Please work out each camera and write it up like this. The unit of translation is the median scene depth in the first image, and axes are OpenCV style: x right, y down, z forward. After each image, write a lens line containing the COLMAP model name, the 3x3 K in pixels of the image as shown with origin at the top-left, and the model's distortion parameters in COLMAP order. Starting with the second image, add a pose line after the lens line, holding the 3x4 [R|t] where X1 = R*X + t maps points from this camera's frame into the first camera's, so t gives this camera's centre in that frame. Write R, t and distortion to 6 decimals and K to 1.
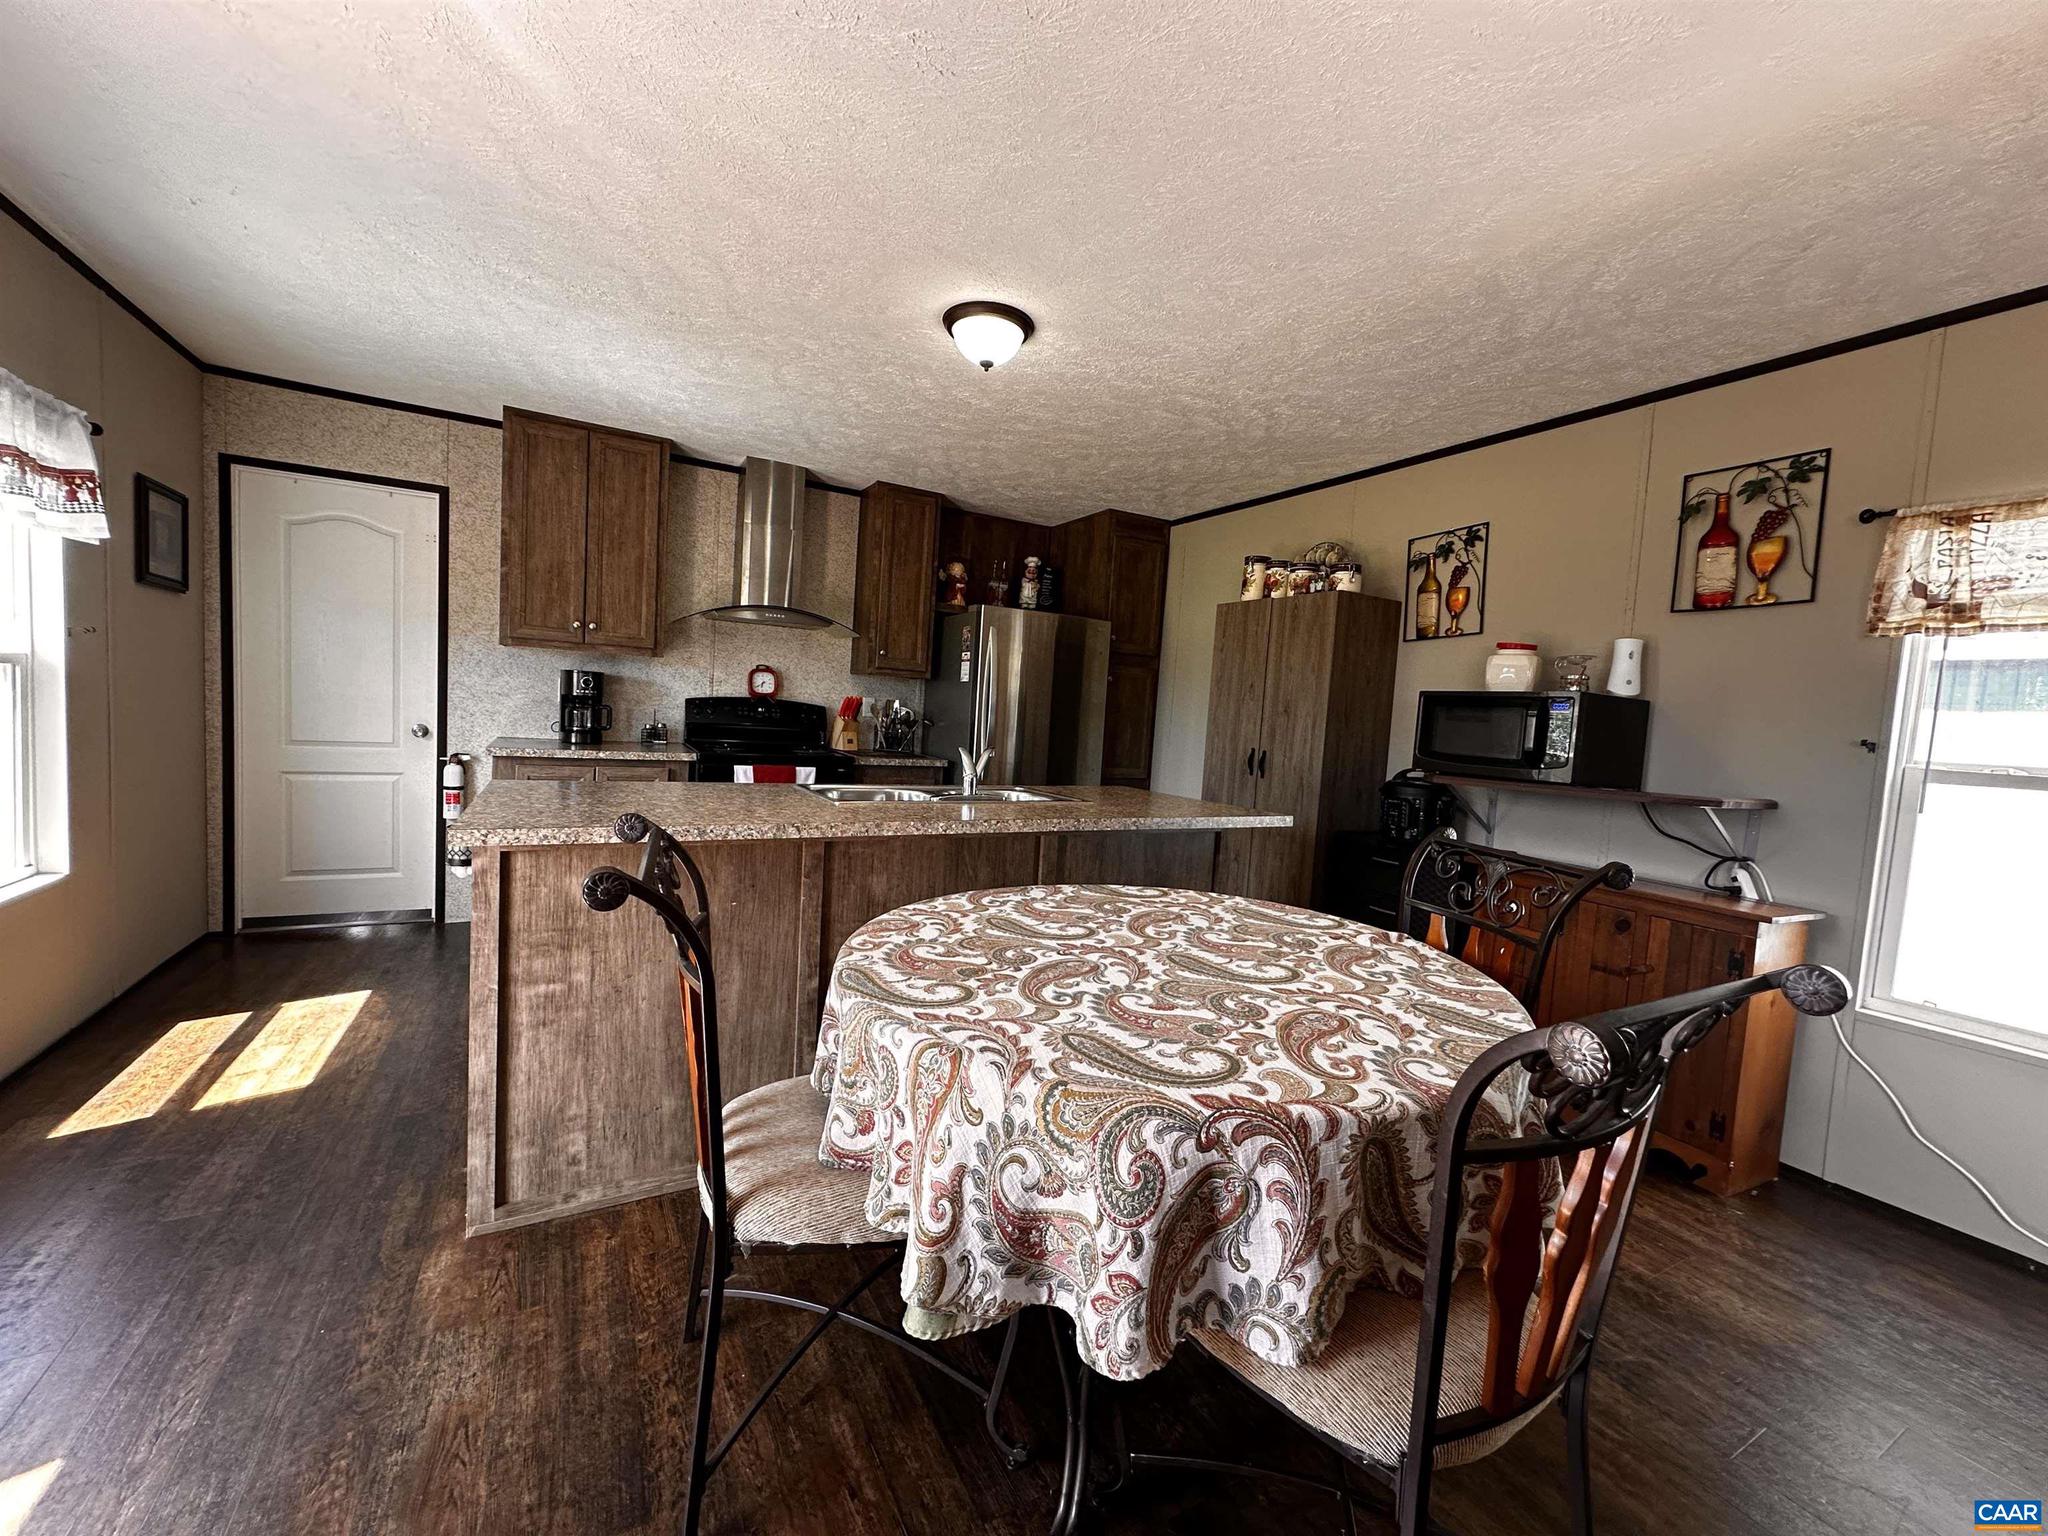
lens RADIAL K [[801.8, 0, 1029.1], [0, 801.8, 773.9], [0, 0, 1]] dist [-0.000679, 0.000168]
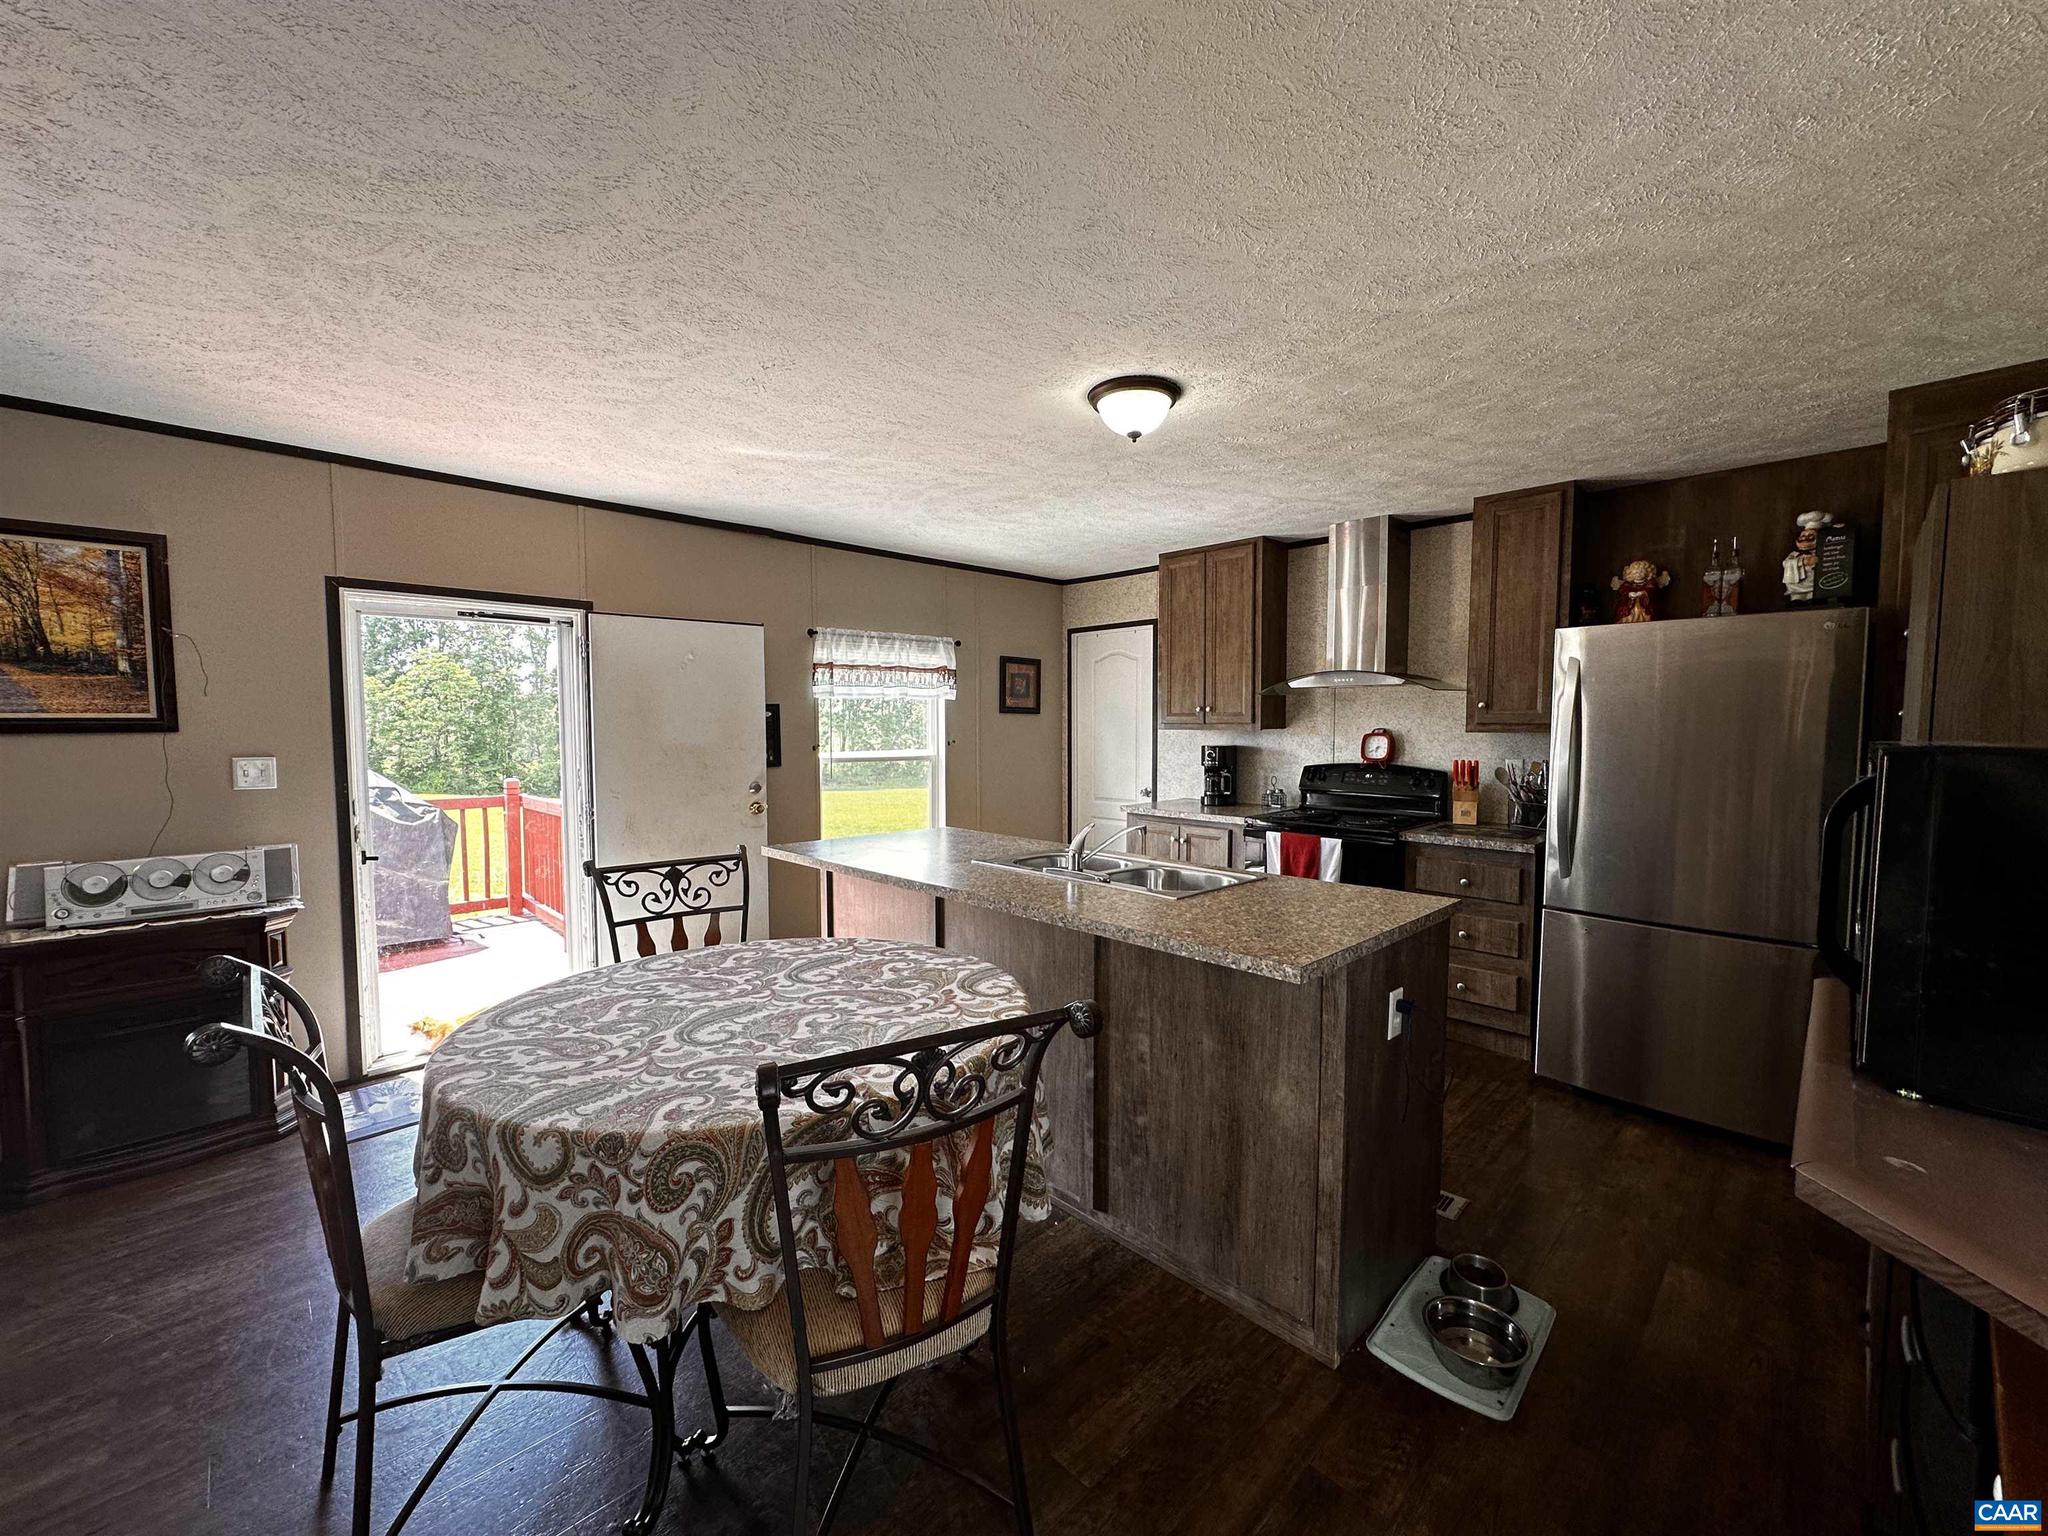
lens RADIAL K [[817.5, 0, 1030.6], [0, 817.5, 766.9], [0, 0, 1]] dist [-0.000256, 0.000671]
pose [[0.271031, -0.011267, -0.962505, 0.746306], [-0.062250, 0.997633, -0.029207, -0.057792], [0.960556, 0.067832, 0.269689, 0.541246]]
